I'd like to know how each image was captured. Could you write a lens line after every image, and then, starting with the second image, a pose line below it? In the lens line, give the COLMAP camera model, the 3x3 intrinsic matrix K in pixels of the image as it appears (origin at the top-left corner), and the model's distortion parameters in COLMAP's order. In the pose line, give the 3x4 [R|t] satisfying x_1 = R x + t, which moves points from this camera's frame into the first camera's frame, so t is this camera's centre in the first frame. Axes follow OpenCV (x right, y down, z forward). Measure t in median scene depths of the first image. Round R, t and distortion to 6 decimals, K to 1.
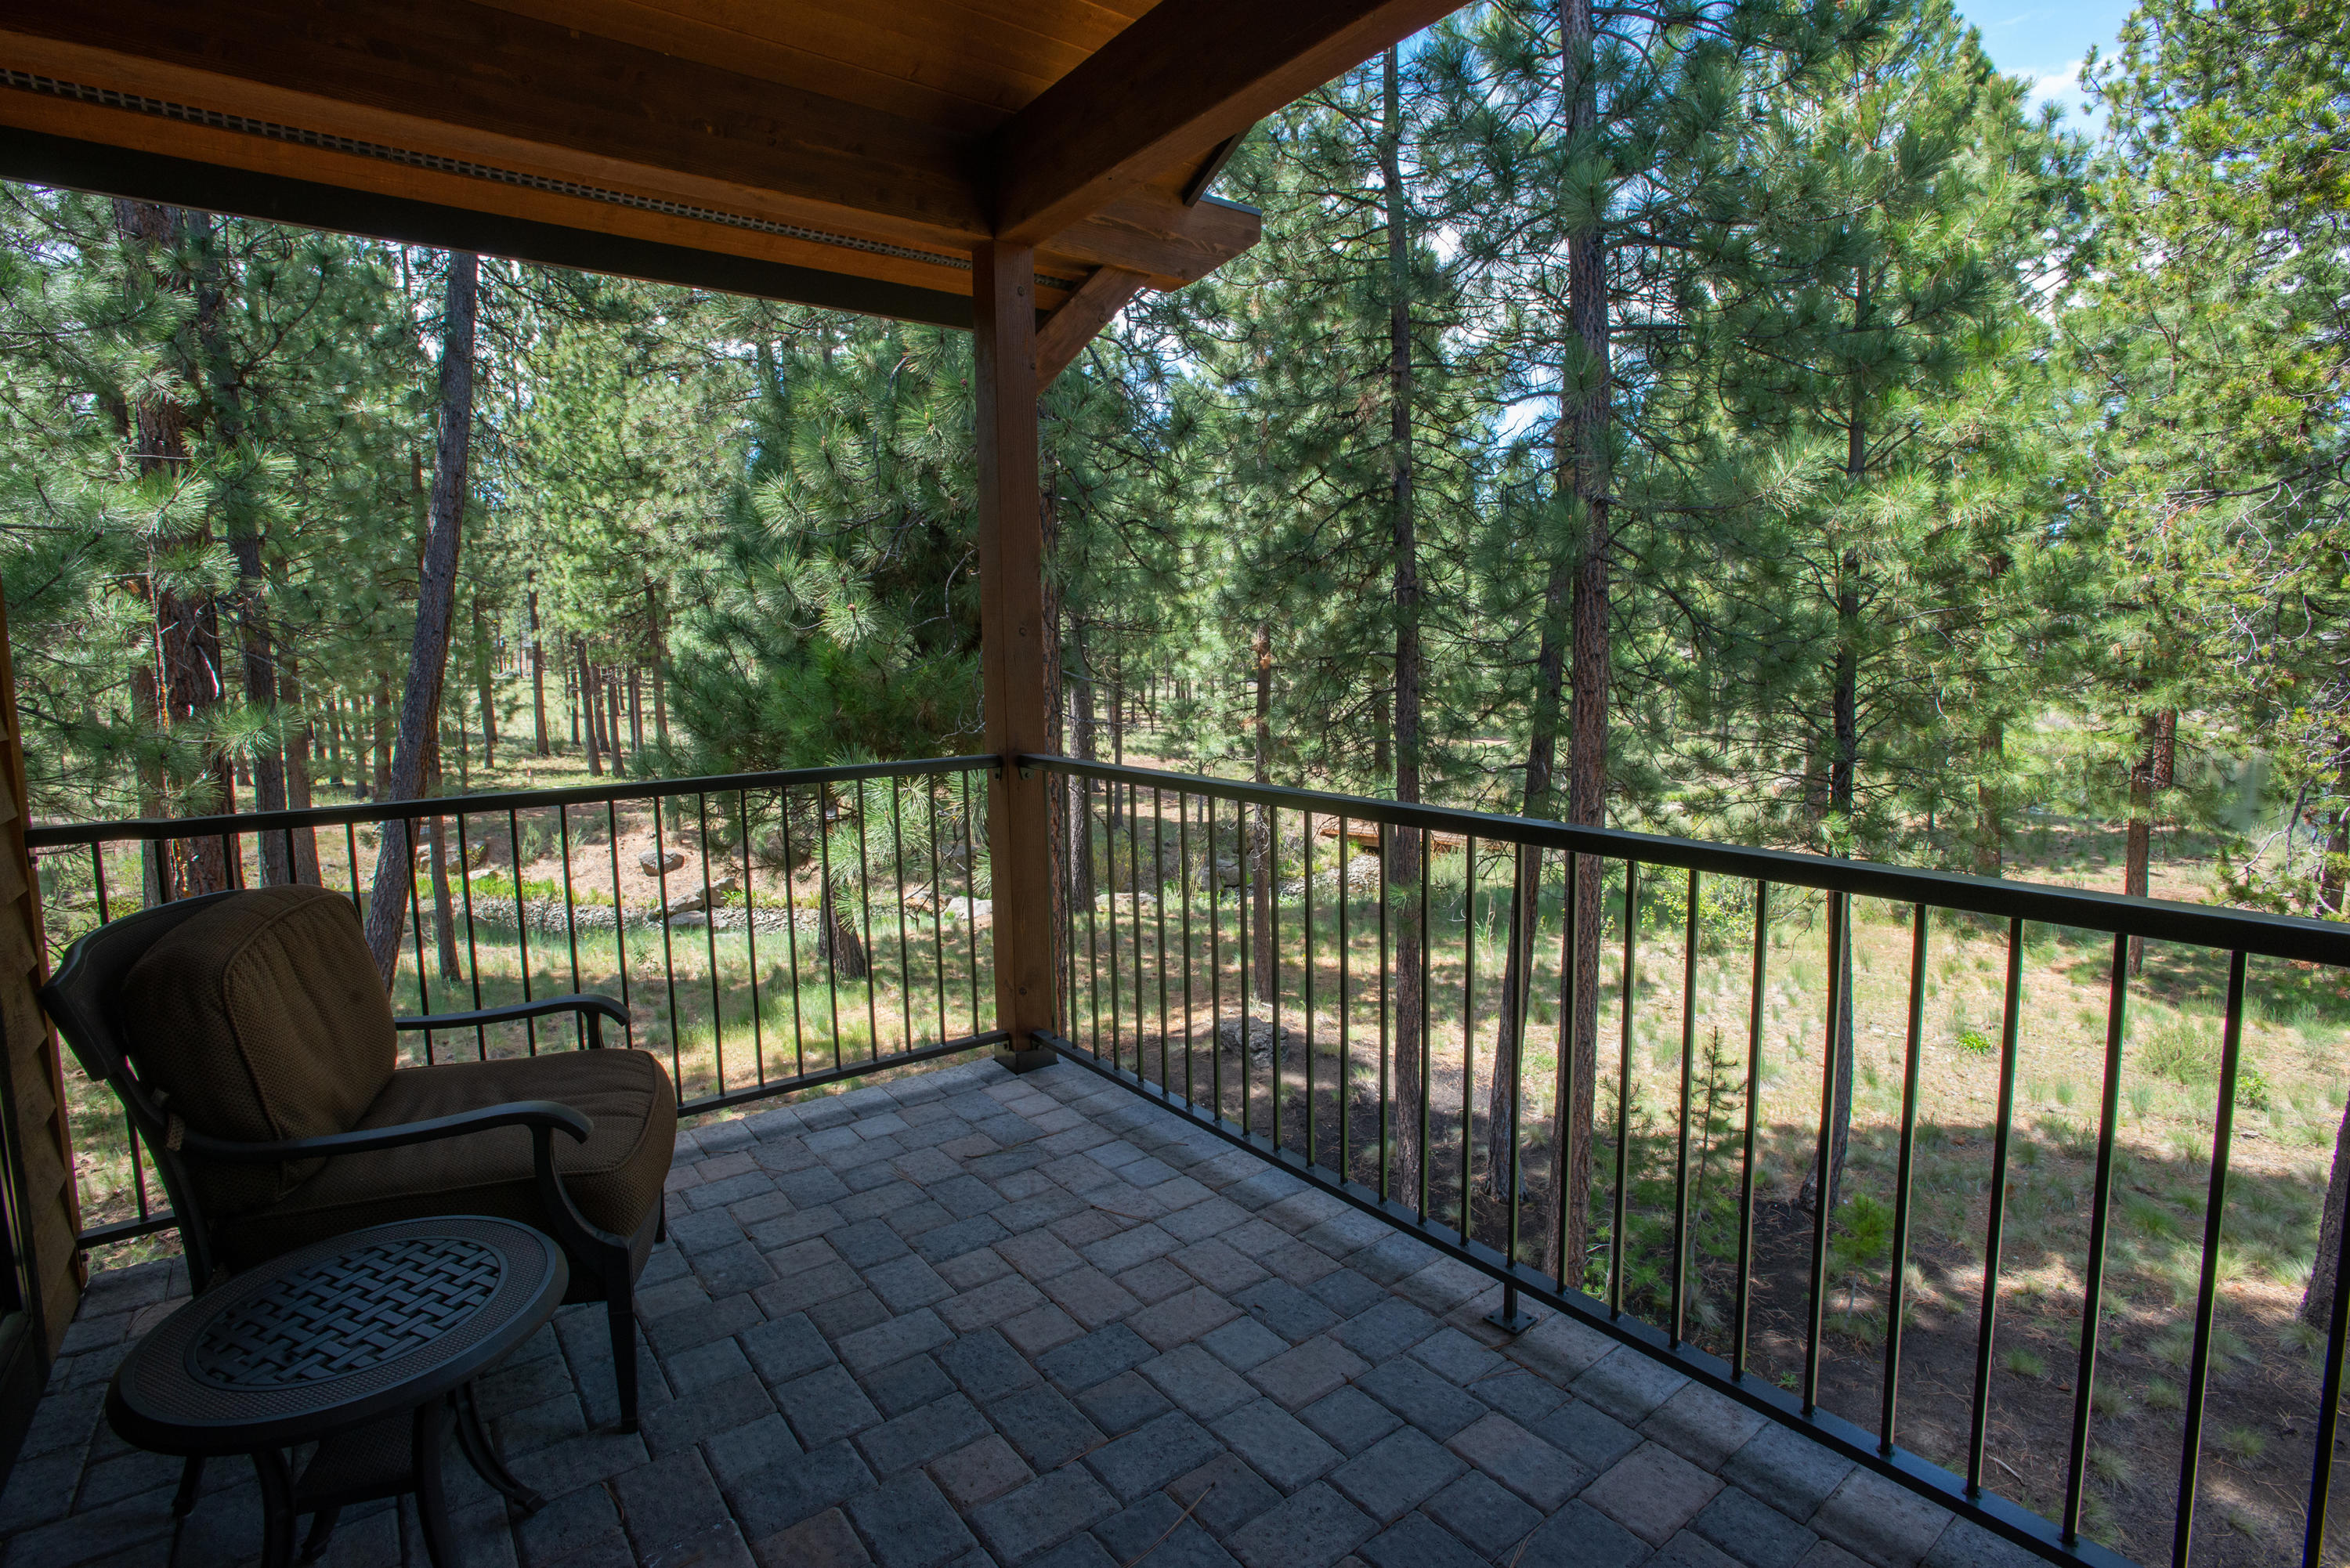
lens RADIAL K [[1145.5, 0, 1184.4], [0, 1145.5, 779.4], [0, 0, 1]] dist [-0.026313, -0.000106]
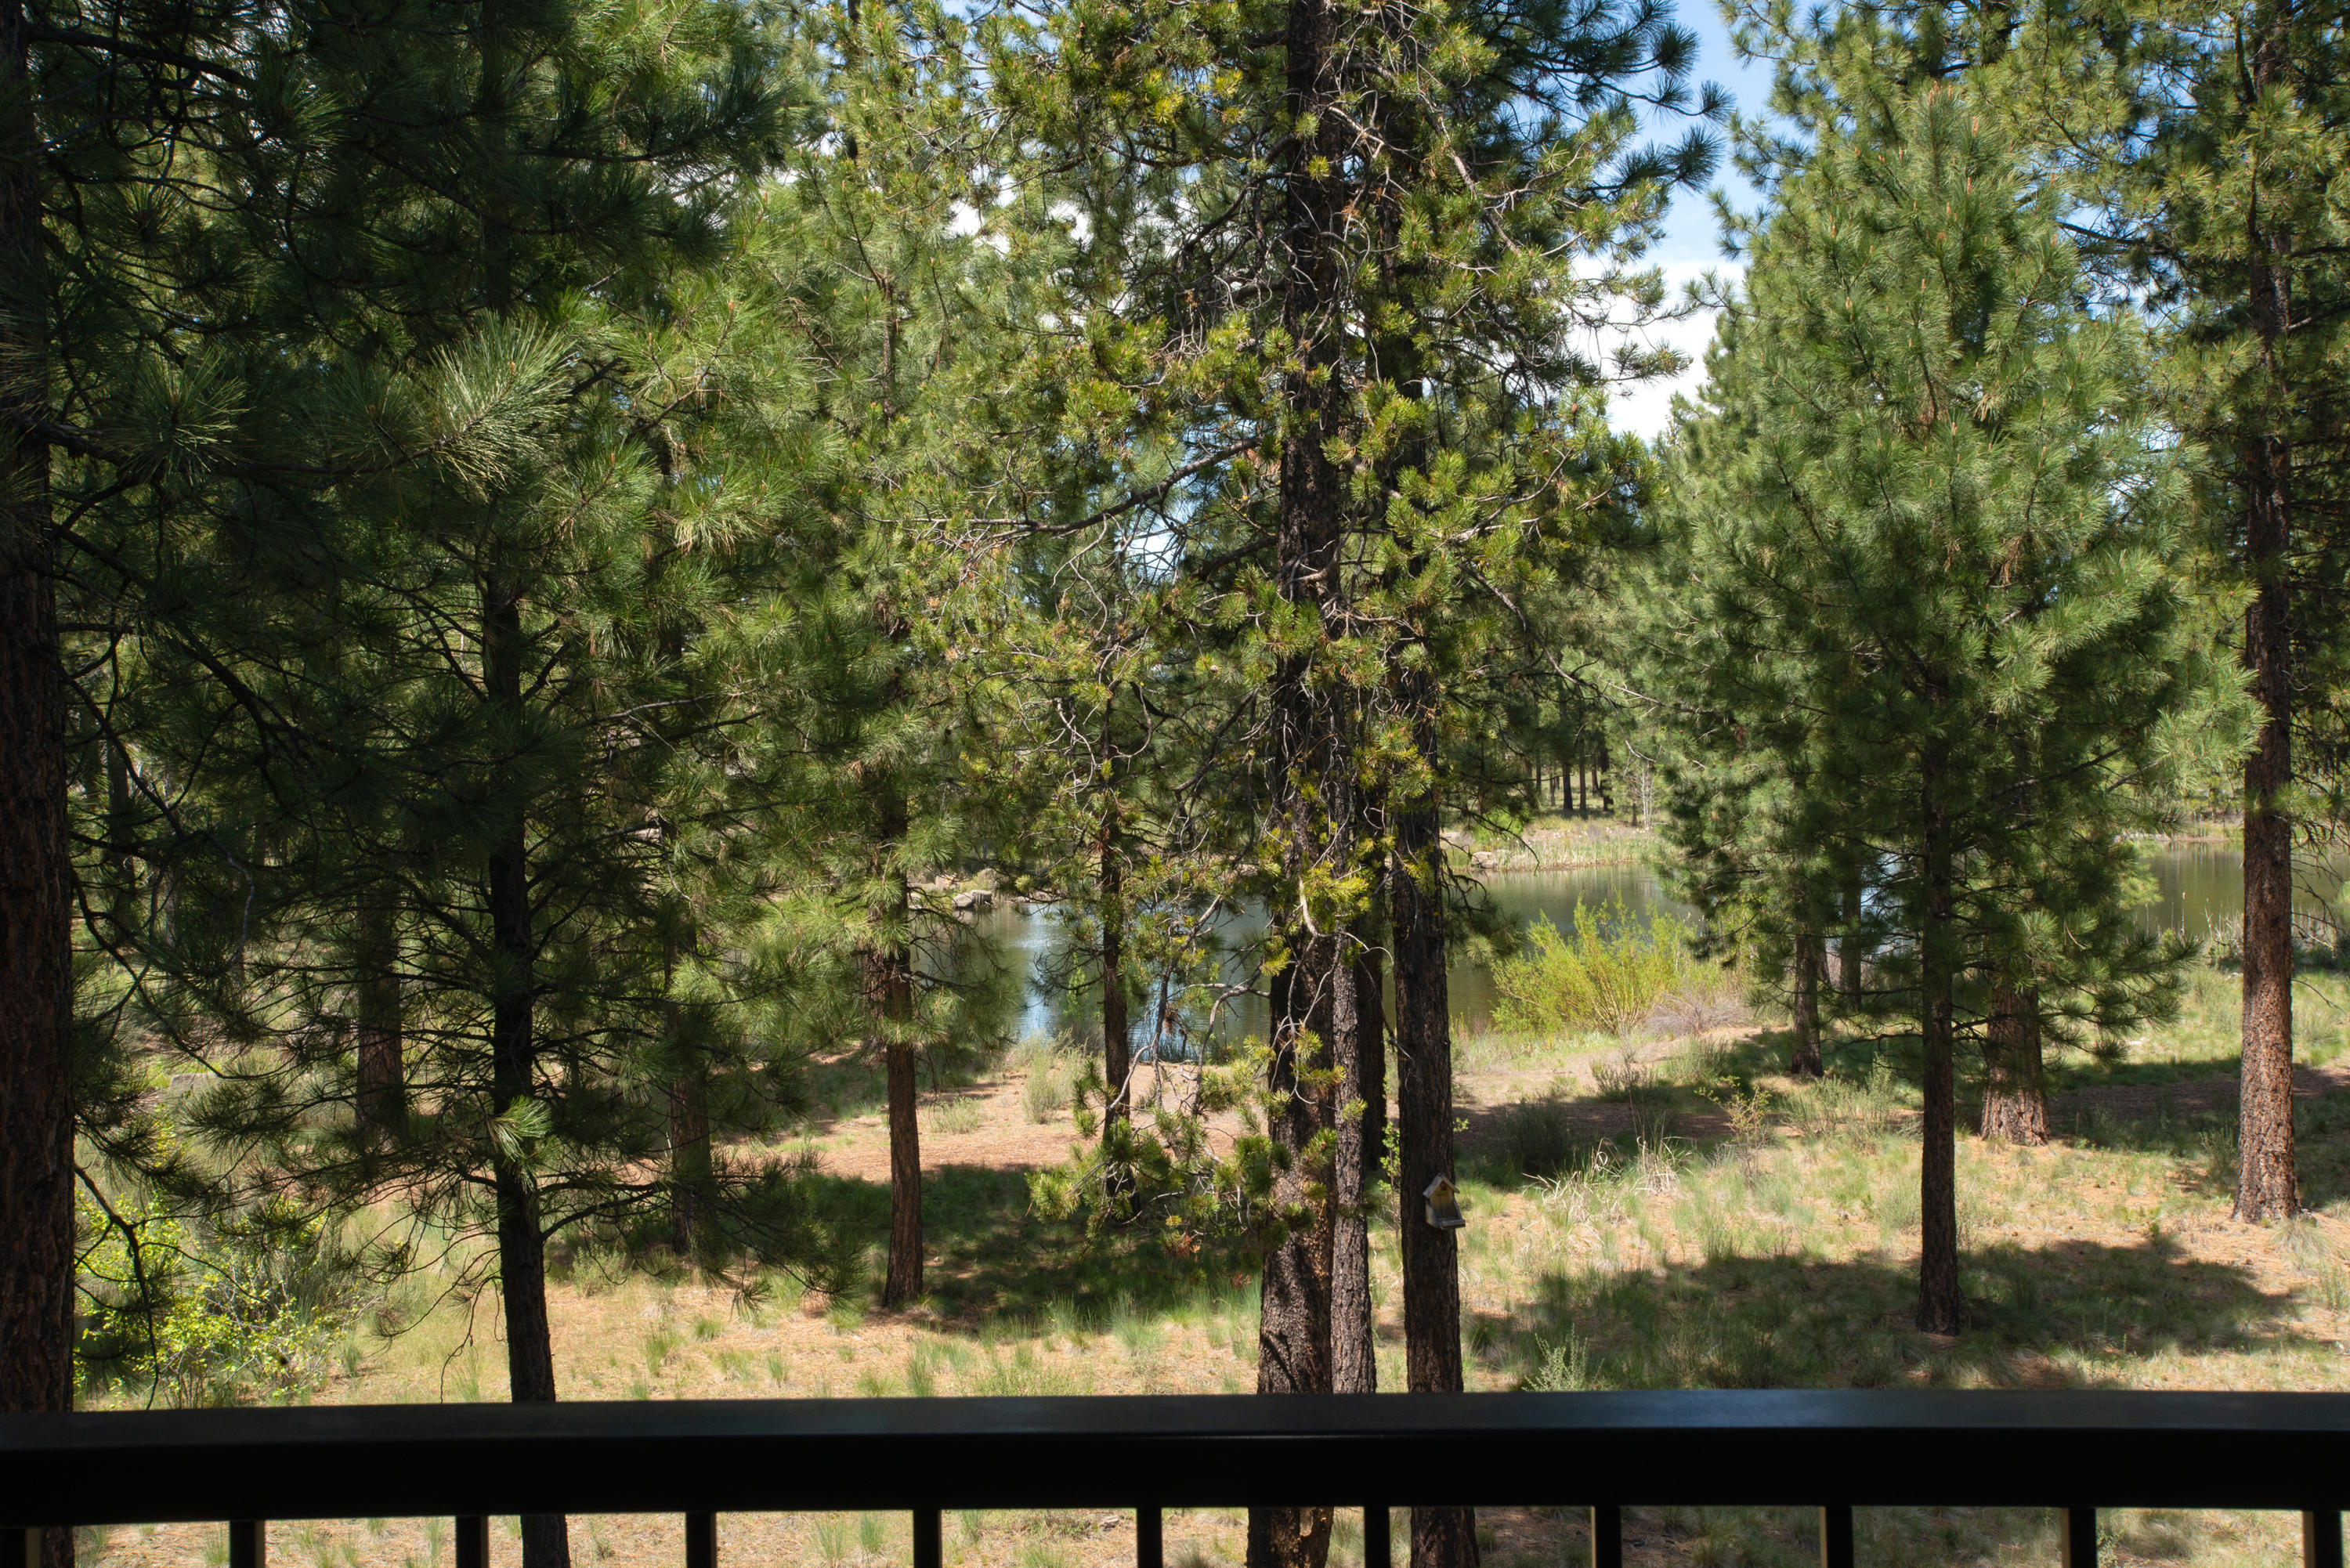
lens RADIAL K [[2236.8, 0, 1179.8], [0, 2236.8, 766.5], [0, 0, 1]] dist [0.050376, 0.000000]
pose [[0.642652, -0.005058, 0.766141, -0.001226], [0.096924, 0.992481, -0.074749, -0.014956], [-0.760003, 0.122295, 0.638310, 0.132227]]
